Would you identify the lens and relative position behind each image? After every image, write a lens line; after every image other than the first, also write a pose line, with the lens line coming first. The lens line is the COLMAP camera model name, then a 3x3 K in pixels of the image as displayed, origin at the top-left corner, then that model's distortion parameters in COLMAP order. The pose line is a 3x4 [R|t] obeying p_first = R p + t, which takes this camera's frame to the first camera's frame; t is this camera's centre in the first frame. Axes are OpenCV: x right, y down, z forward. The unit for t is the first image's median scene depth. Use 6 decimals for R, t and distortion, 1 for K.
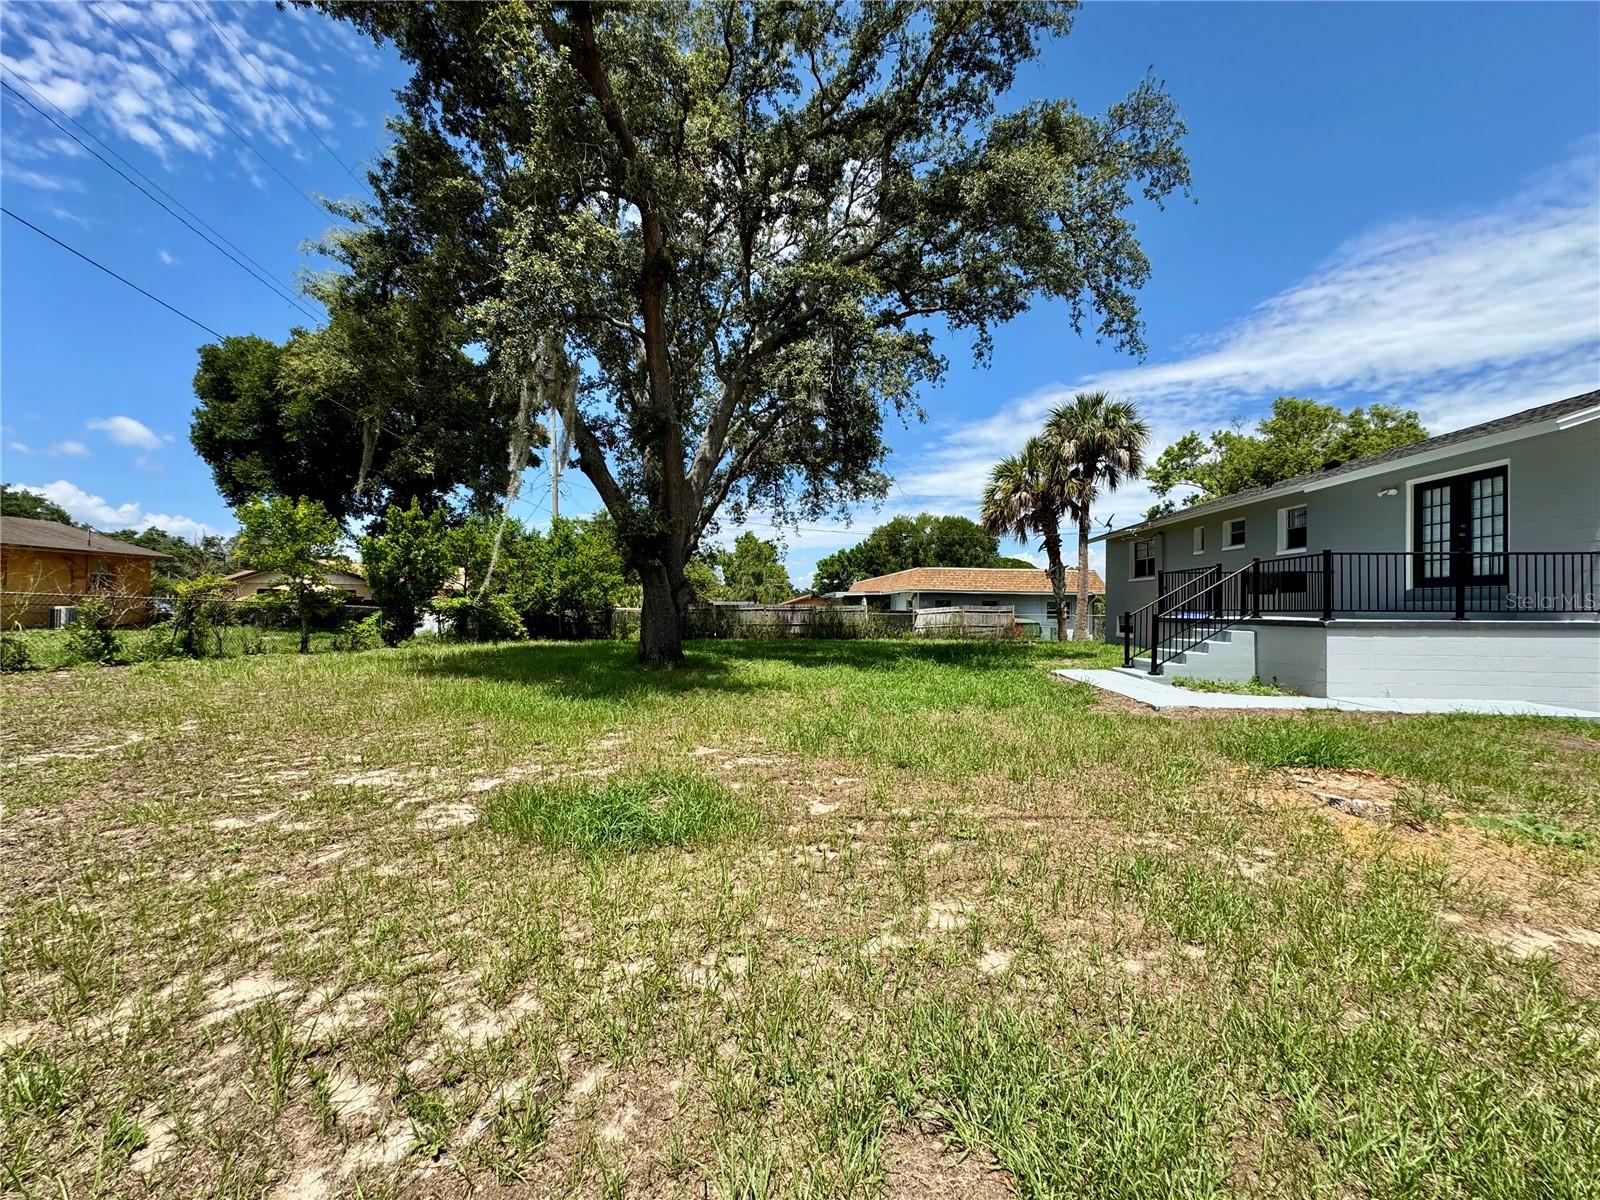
lens RADIAL K [[643.0, 0, 803.5], [0, 643.0, 602.4], [0, 0, 1]] dist [-0.006332, 0.000055]
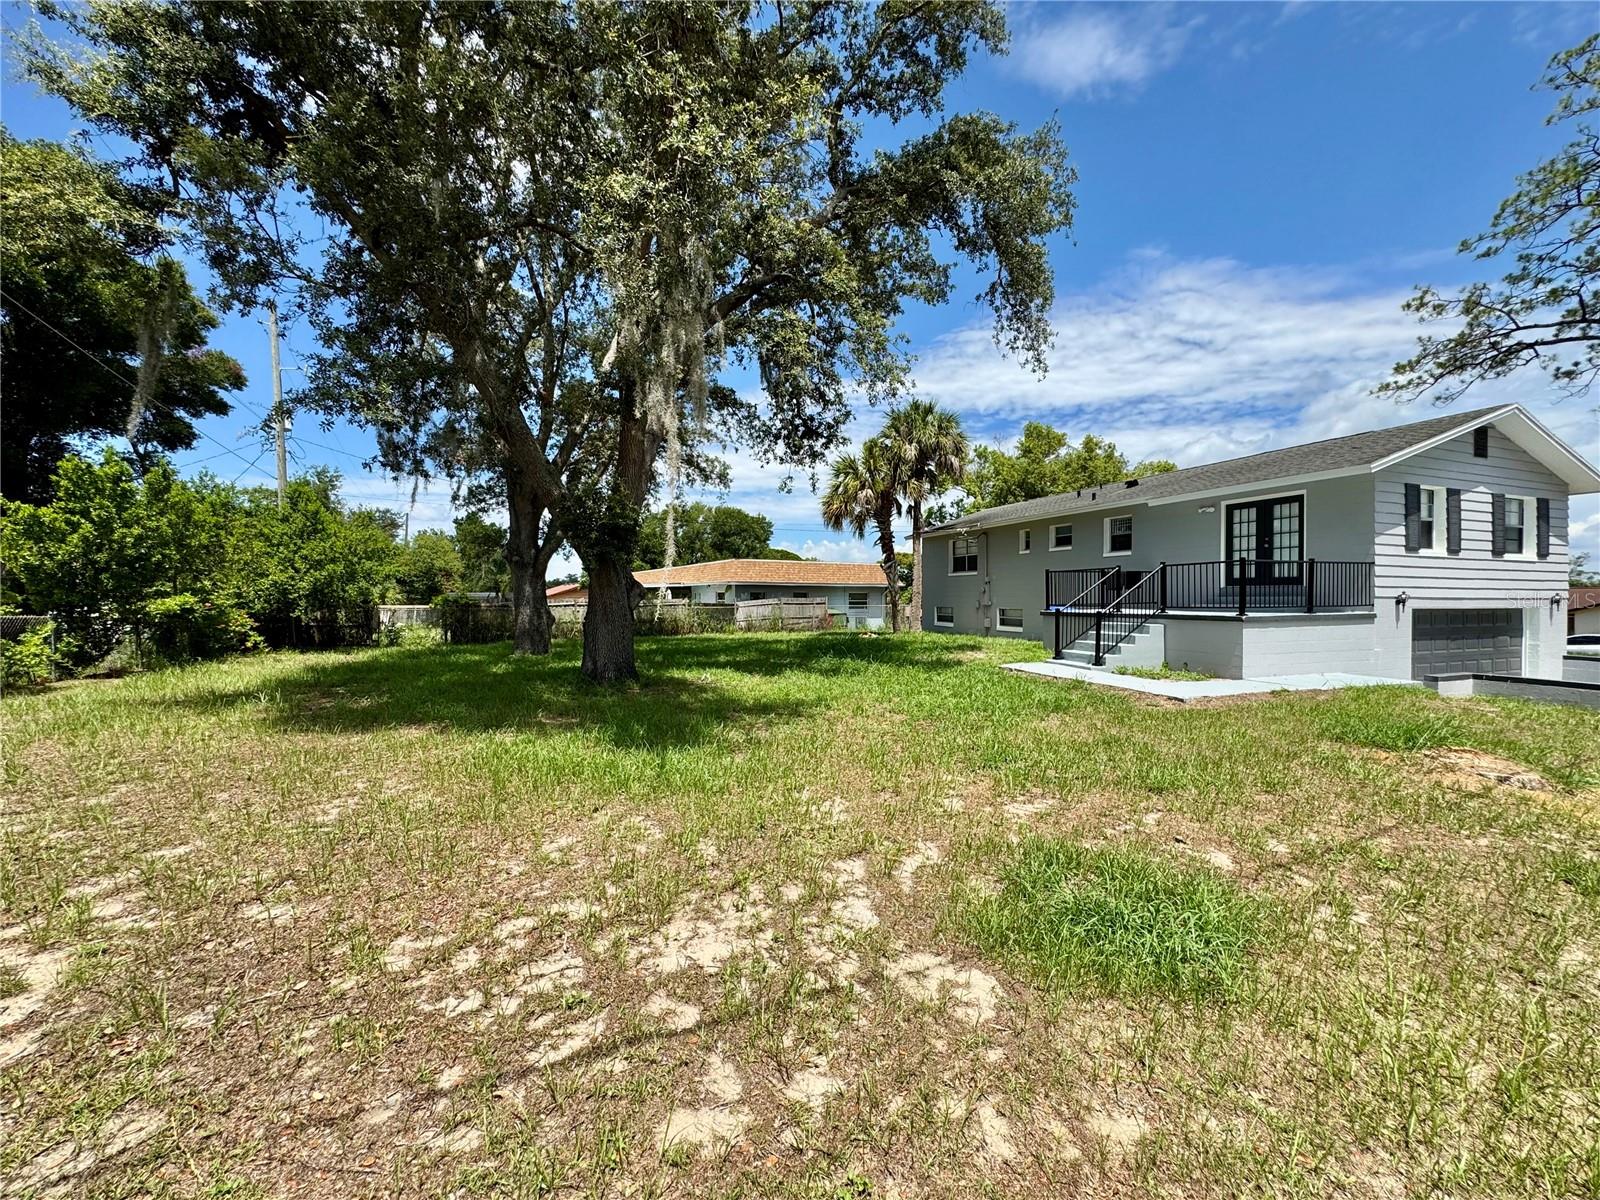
lens RADIAL K [[643.0, 0, 799.7], [0, 643.0, 602.0], [0, 0, 1]] dist [-0.006332, 0.000055]
pose [[0.915254, -0.013396, 0.402655, -0.234042], [0.006041, 0.999791, 0.019531, -0.014554], [-0.402833, -0.015444, 0.915143, 0.121034]]
